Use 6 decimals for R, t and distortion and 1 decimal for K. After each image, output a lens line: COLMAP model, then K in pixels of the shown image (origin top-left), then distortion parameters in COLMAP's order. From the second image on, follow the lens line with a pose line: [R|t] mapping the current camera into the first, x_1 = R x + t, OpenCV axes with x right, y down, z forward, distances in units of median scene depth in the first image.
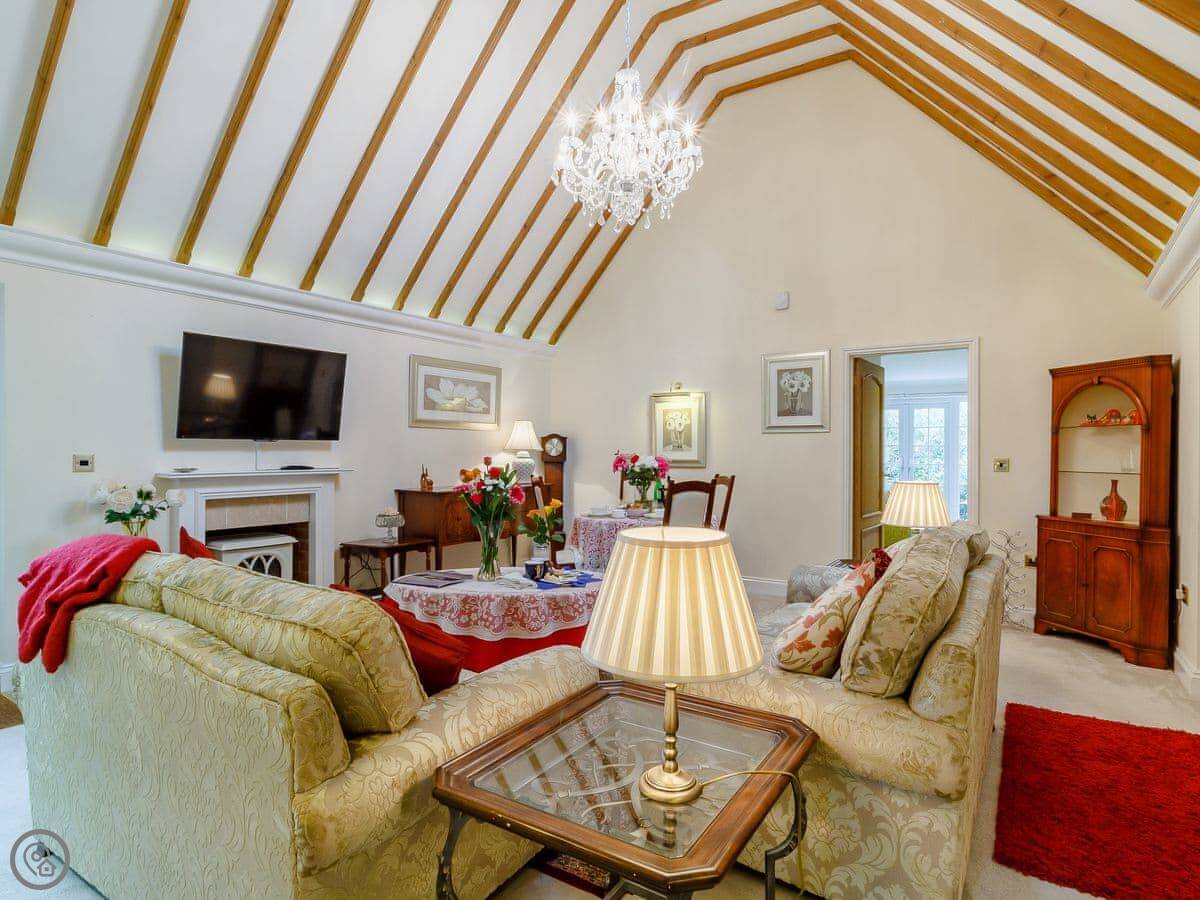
lens RADIAL K [[642.9, 0, 596.3], [0, 642.9, 454.5], [0, 0, 1]] dist [-0.000911, 0.000745]
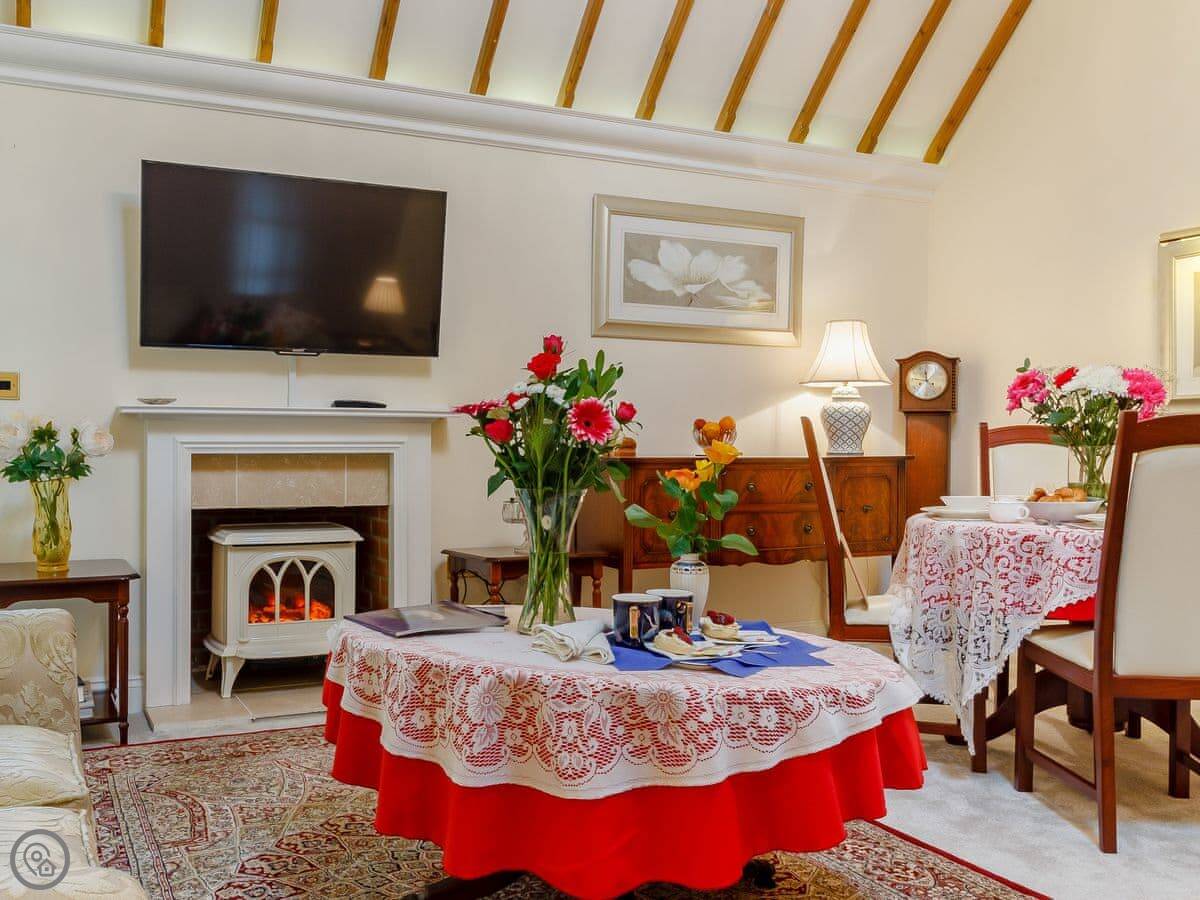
lens RADIAL K [[991.7, 0, 559.1], [0, 991.7, 453.2], [0, 0, 1]] dist [0.024113, -0.036448]
pose [[0.854938, 0.008780, -0.518656, 0.112547], [-0.003558, 0.999932, 0.011063, 0.048172], [0.518718, -0.007613, 0.854911, 0.339041]]
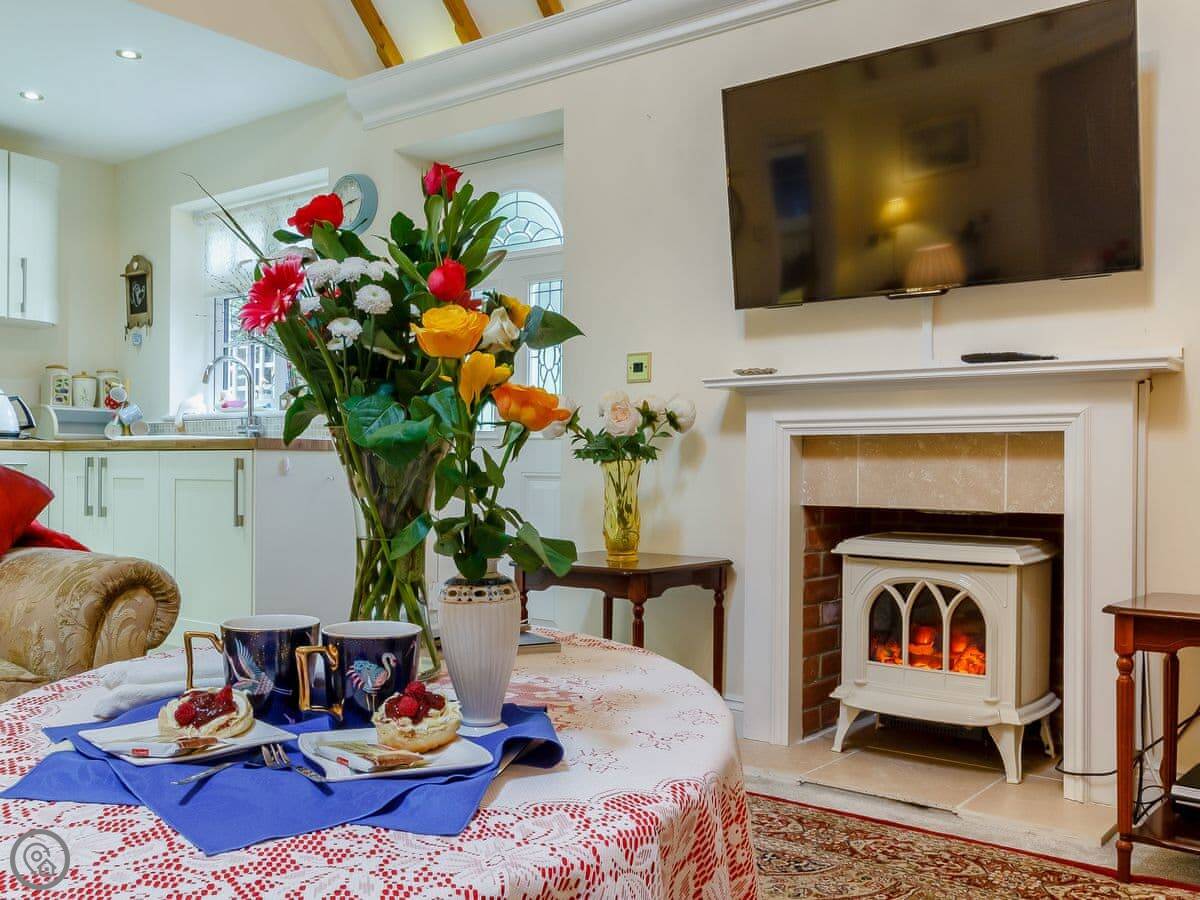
lens RADIAL K [[1088.1, 0, 594.8], [0, 1088.1, 454.3], [0, 0, 1]] dist [0.019623, -0.010308]
pose [[-0.047955, -0.017690, -0.998693, 0.152593], [-0.011003, 0.999792, -0.017181, 0.081631], [0.998789, 0.010164, -0.048140, 0.741360]]
